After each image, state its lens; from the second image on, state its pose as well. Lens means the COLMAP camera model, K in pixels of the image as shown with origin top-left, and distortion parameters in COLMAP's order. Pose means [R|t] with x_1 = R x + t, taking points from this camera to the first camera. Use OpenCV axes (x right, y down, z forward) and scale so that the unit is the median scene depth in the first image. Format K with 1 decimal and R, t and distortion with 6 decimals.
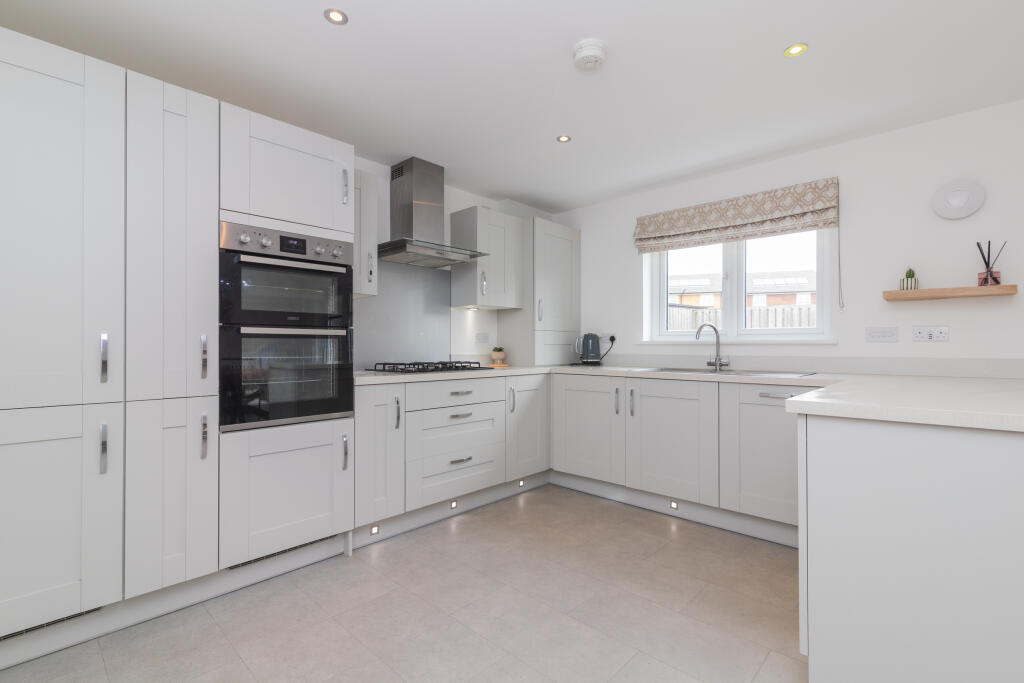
lens RADIAL K [[470.8, 0, 515.5], [0, 470.8, 339.3], [0, 0, 1]] dist [0.001378, 0.000914]
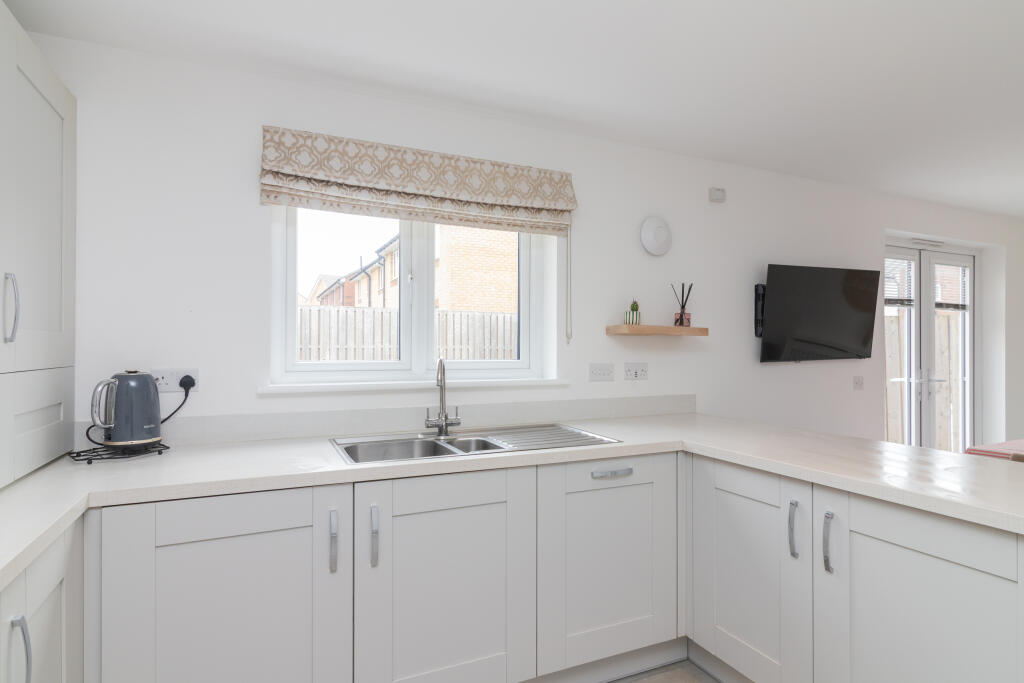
lens RADIAL K [[553.3, 0, 530.4], [0, 553.3, 343.1], [0, 0, 1]] dist [0.005048, 0.001641]
pose [[0.367817, 0.007774, 0.929866, -0.196024], [-0.016719, 0.999859, -0.001746, -0.053841], [-0.929748, -0.014904, 0.367895, 0.674002]]
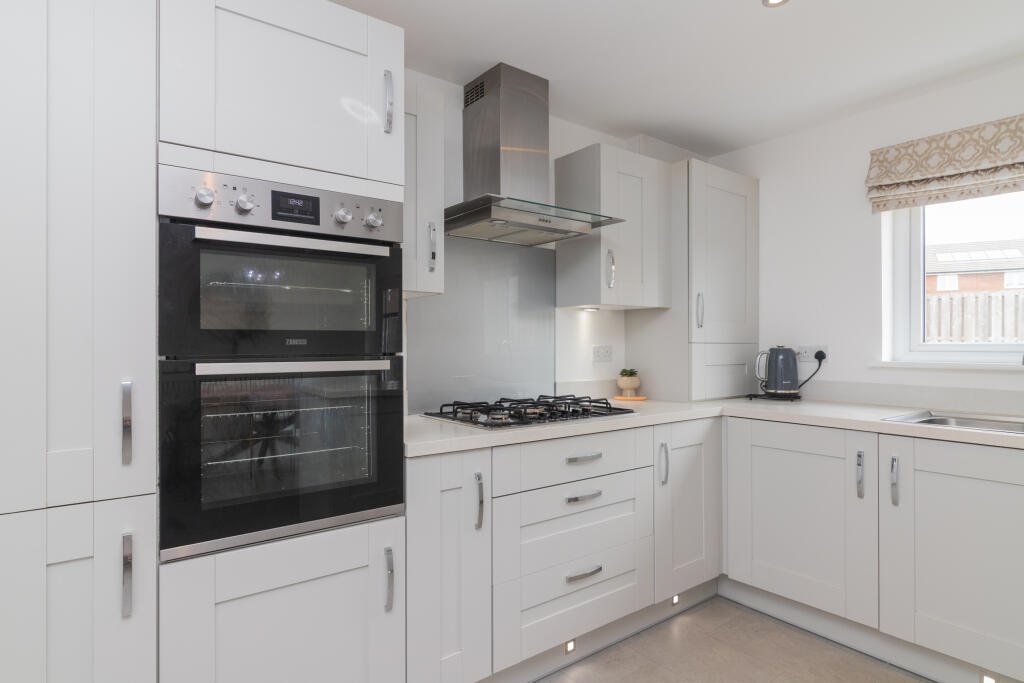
lens RADIAL K [[569.0, 0, 507.9], [0, 569.0, 339.7], [0, 0, 1]] dist [-0.000394, -0.002483]
pose [[0.985426, -0.000767, -0.170103, -0.083173], [0.002092, 0.999969, 0.007612, -0.036389], [0.170092, -0.007857, 0.985397, 0.276875]]
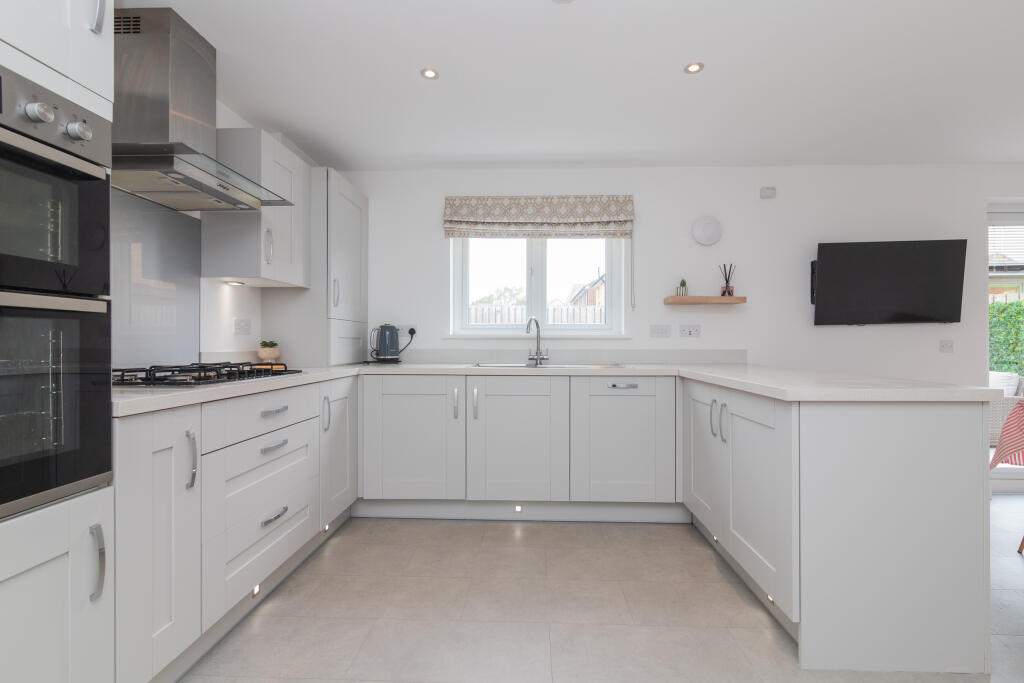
lens RADIAL K [[470.8, 0, 525.3], [0, 470.8, 337.9], [0, 0, 1]] dist [0.001378, 0.000914]
pose [[0.751257, 0.006965, 0.659973, -0.268193], [-0.011012, 0.999937, 0.001982, 0.008232], [-0.659918, -0.008756, 0.751287, 0.278625]]
